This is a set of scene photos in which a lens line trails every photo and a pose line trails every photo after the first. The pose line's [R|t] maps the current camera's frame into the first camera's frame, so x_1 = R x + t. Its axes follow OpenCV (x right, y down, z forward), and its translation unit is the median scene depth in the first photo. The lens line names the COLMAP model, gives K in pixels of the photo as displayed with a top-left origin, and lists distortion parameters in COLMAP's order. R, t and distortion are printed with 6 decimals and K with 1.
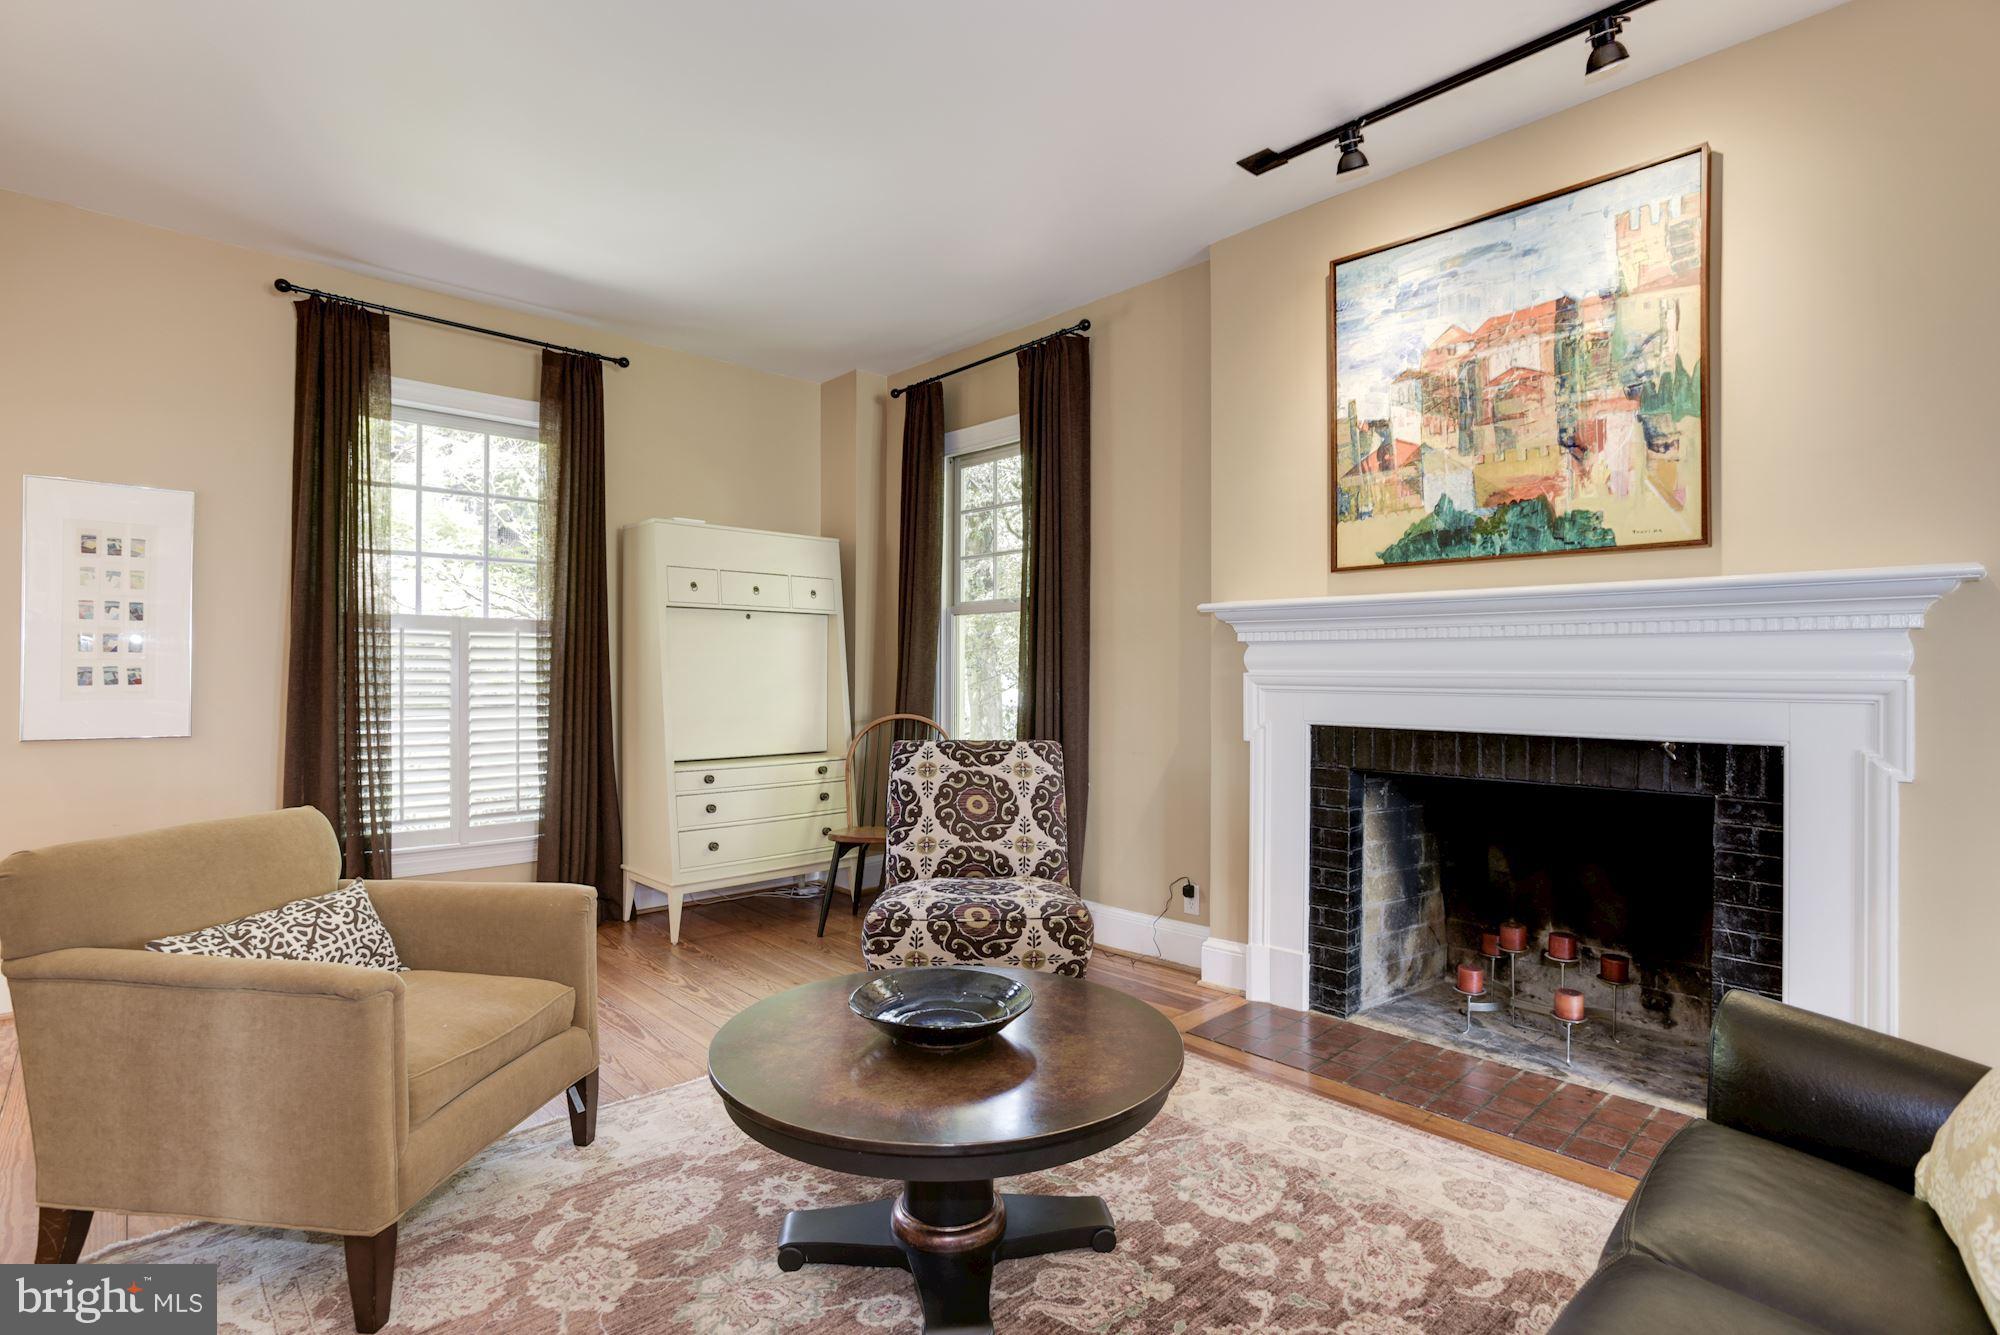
lens RADIAL K [[963.2, 0, 1003.8], [0, 963.2, 672.8], [0, 0, 1]] dist [-0.034807, -0.000534]
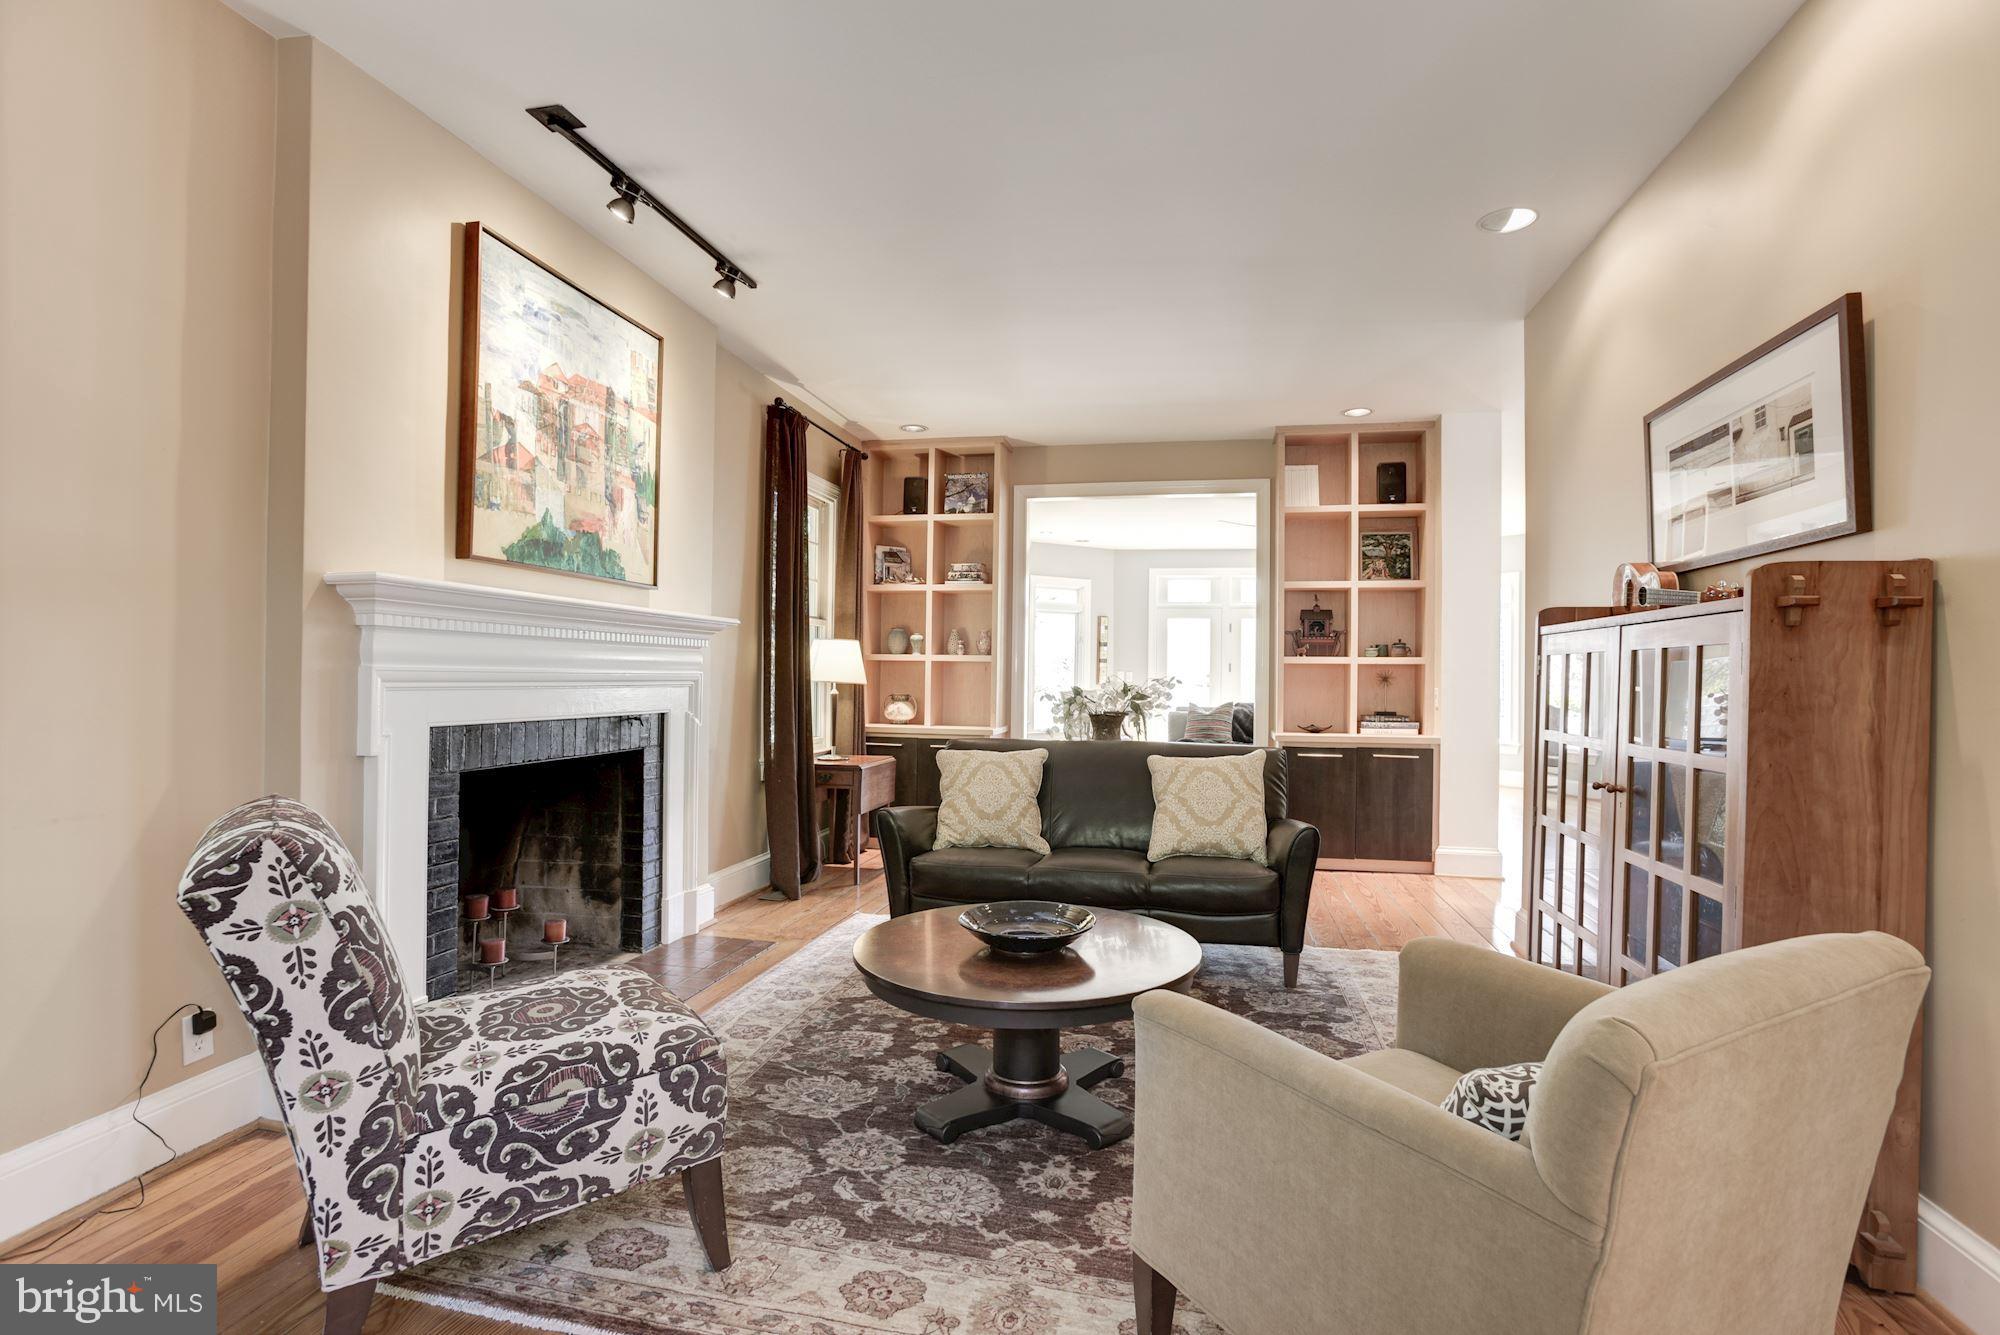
lens RADIAL K [[963.2, 0, 998.7], [0, 963.2, 670.6], [0, 0, 1]] dist [-0.034807, -0.000534]
pose [[-0.570641, -0.007308, 0.821167, -0.758197], [-0.015787, 0.999873, -0.002073, -0.003782], [-0.821048, -0.014147, -0.570685, 1.199797]]
